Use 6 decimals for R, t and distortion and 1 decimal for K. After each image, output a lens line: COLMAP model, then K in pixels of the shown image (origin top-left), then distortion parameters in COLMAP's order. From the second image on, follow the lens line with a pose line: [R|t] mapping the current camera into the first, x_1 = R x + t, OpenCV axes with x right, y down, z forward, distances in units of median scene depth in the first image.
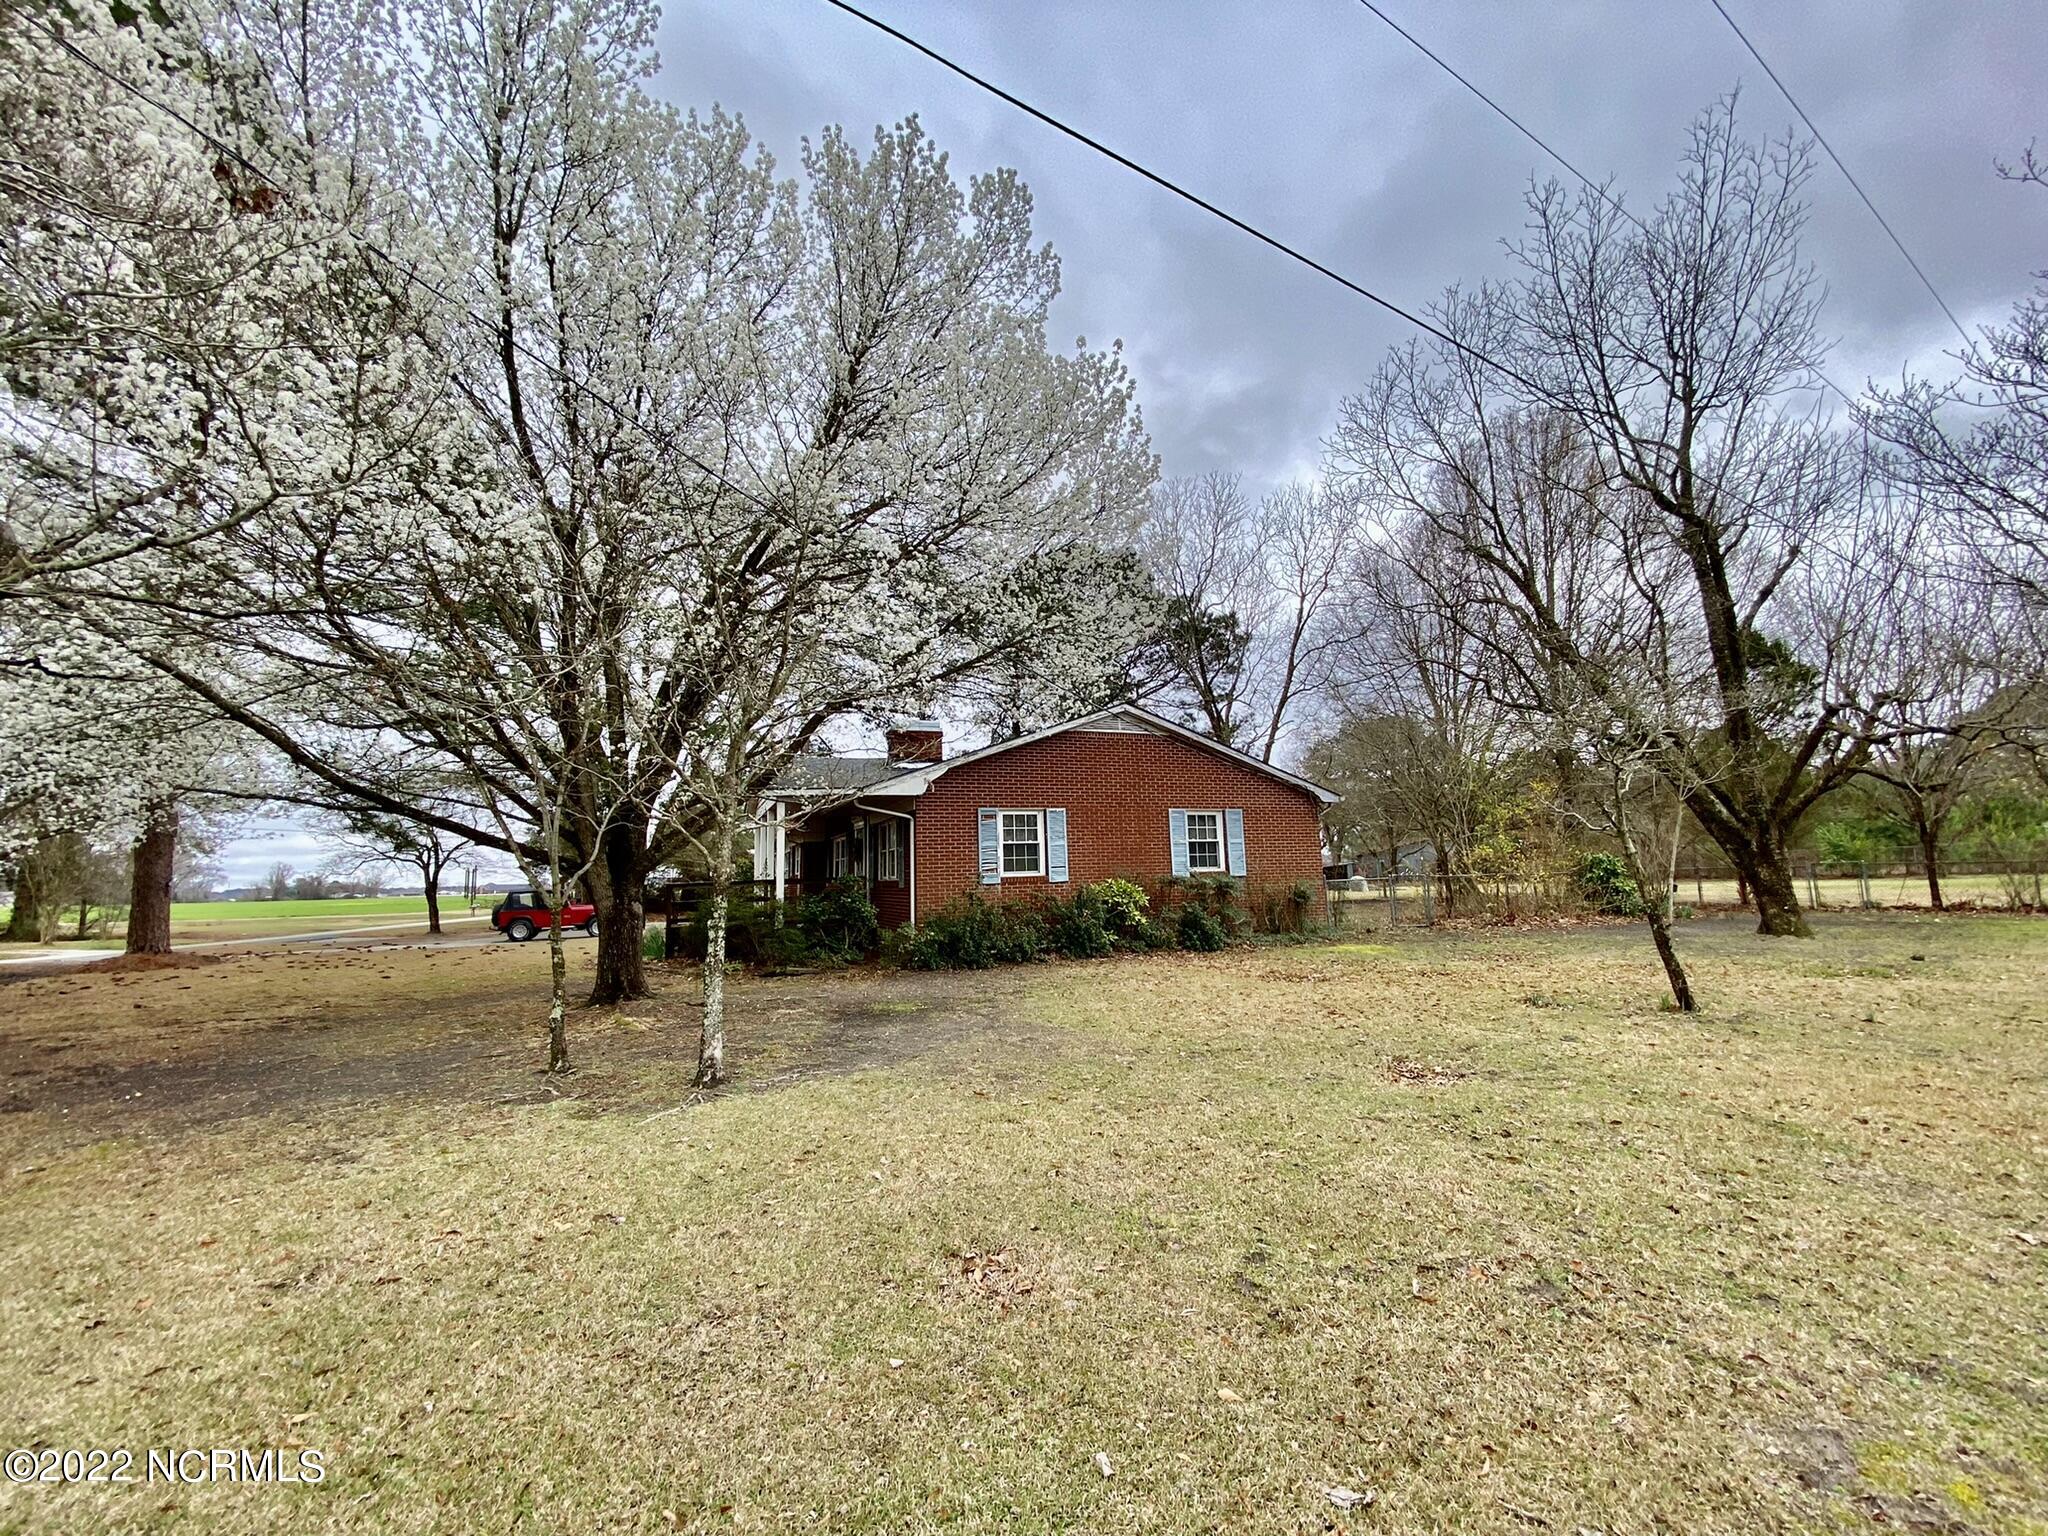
lens RADIAL K [[833.4, 0, 1024.0], [0, 833.4, 768.0], [0, 0, 1]] dist [0.029253, -0.030089]
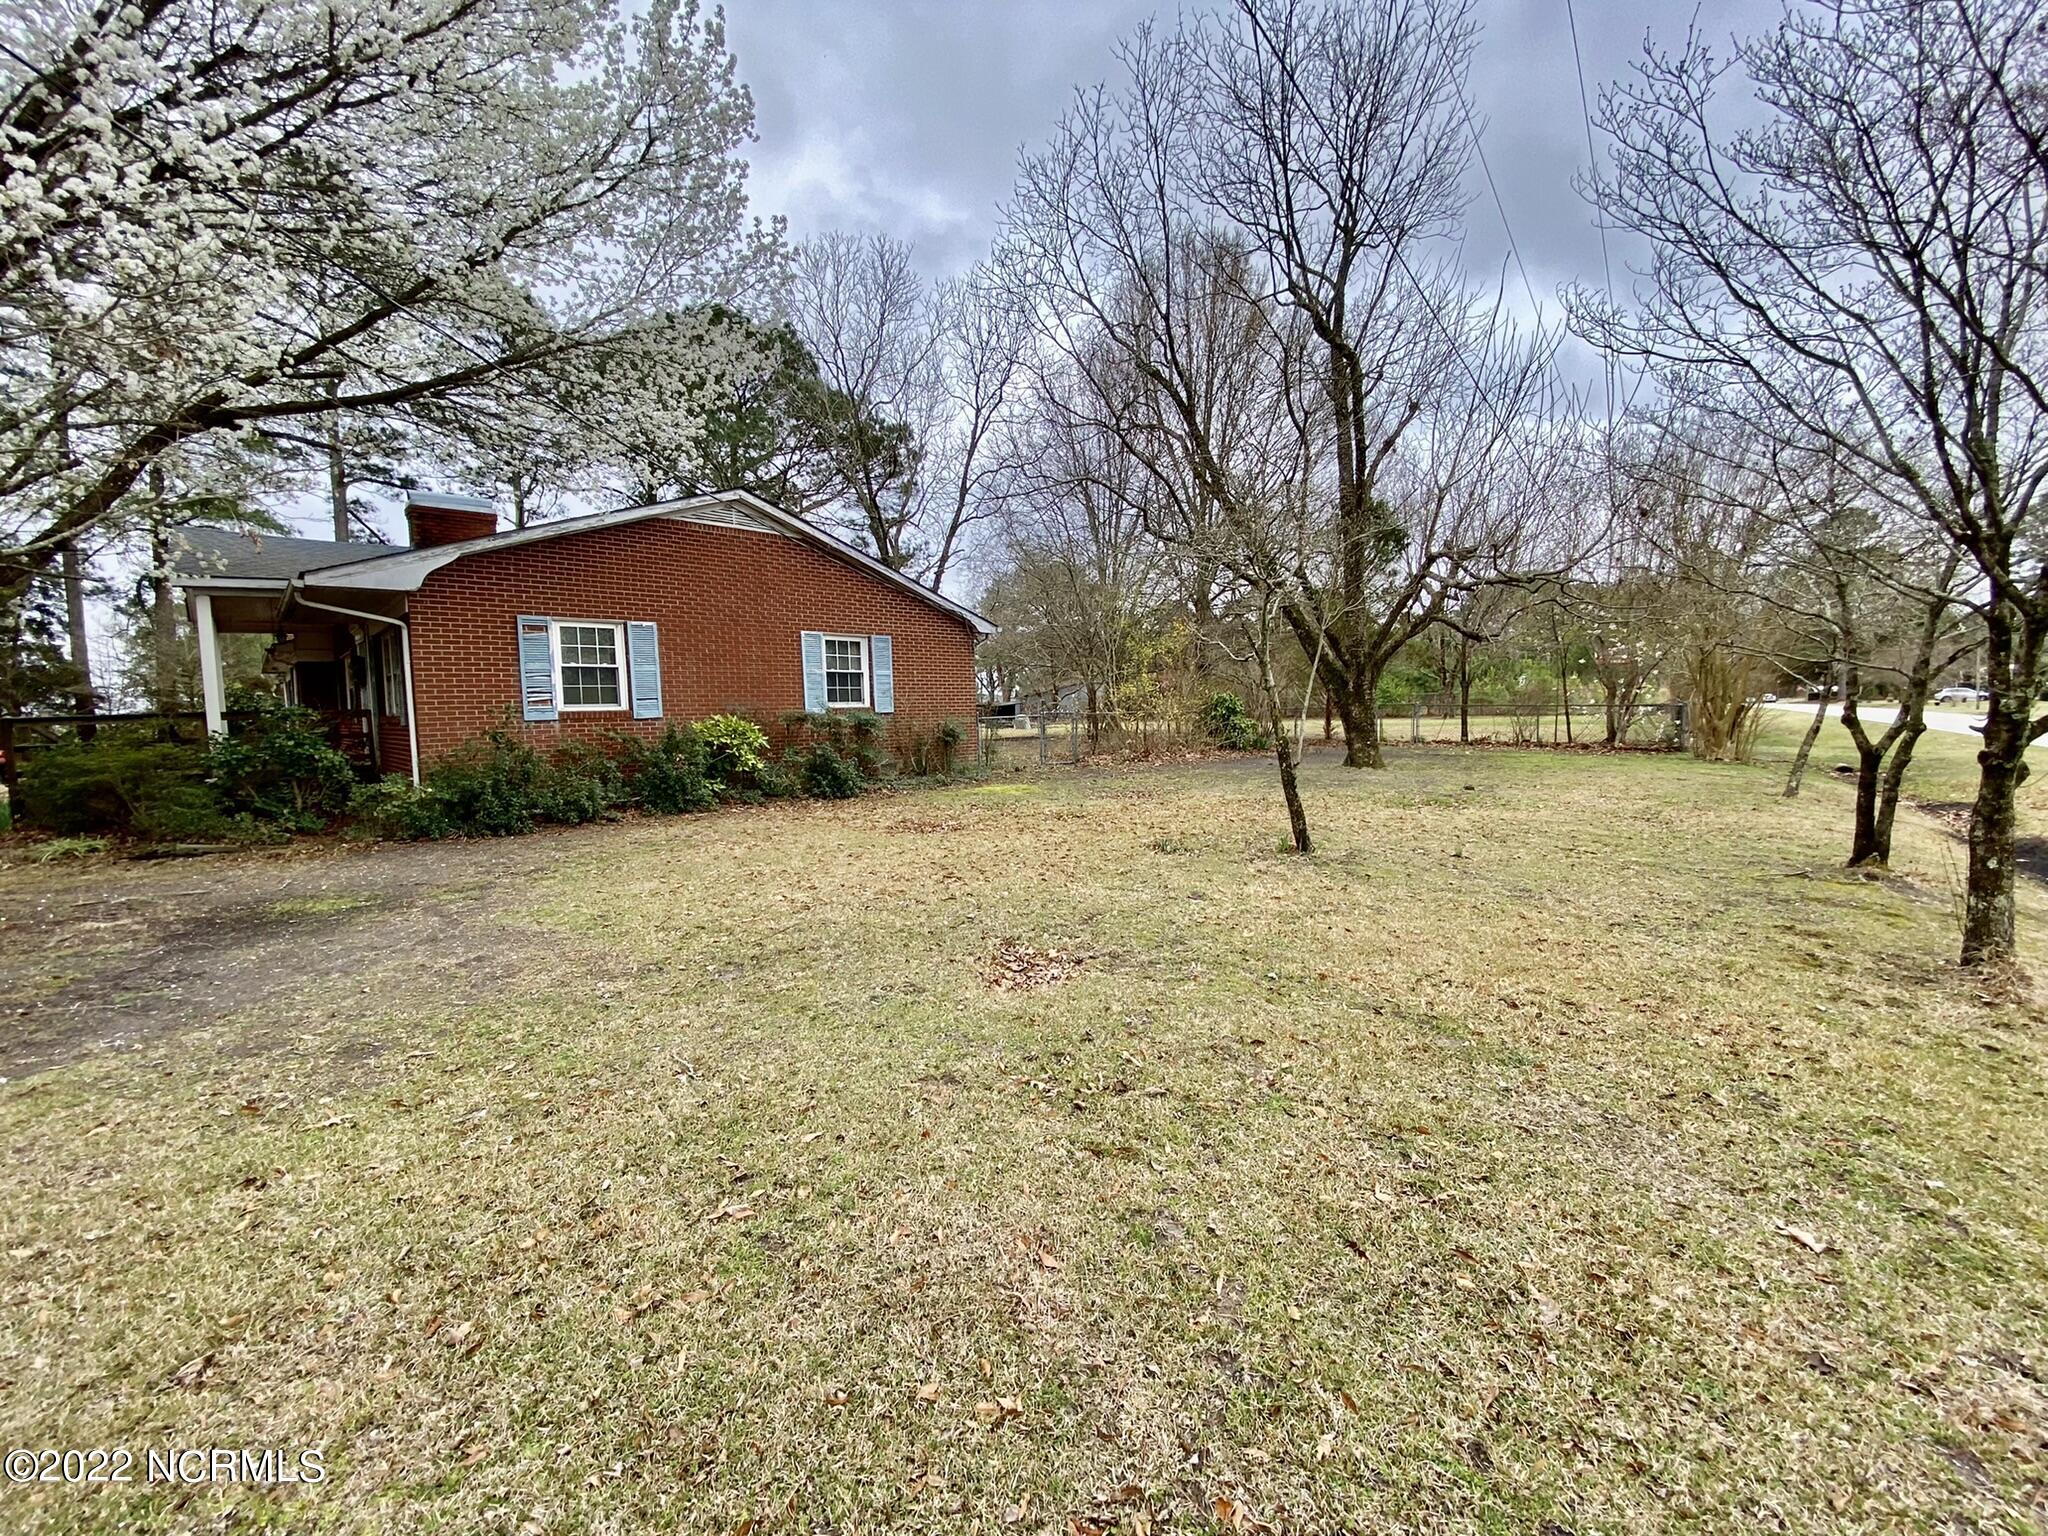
lens RADIAL K [[835.5, 0, 1030.3], [0, 835.5, 805.4], [0, 0, 1]] dist [0.029409, 0.000045]
pose [[0.927528, -0.036712, 0.371945, 0.068113], [-0.051510, 0.973112, 0.224501, 0.018136], [-0.370186, -0.227390, 0.900697, 0.121388]]
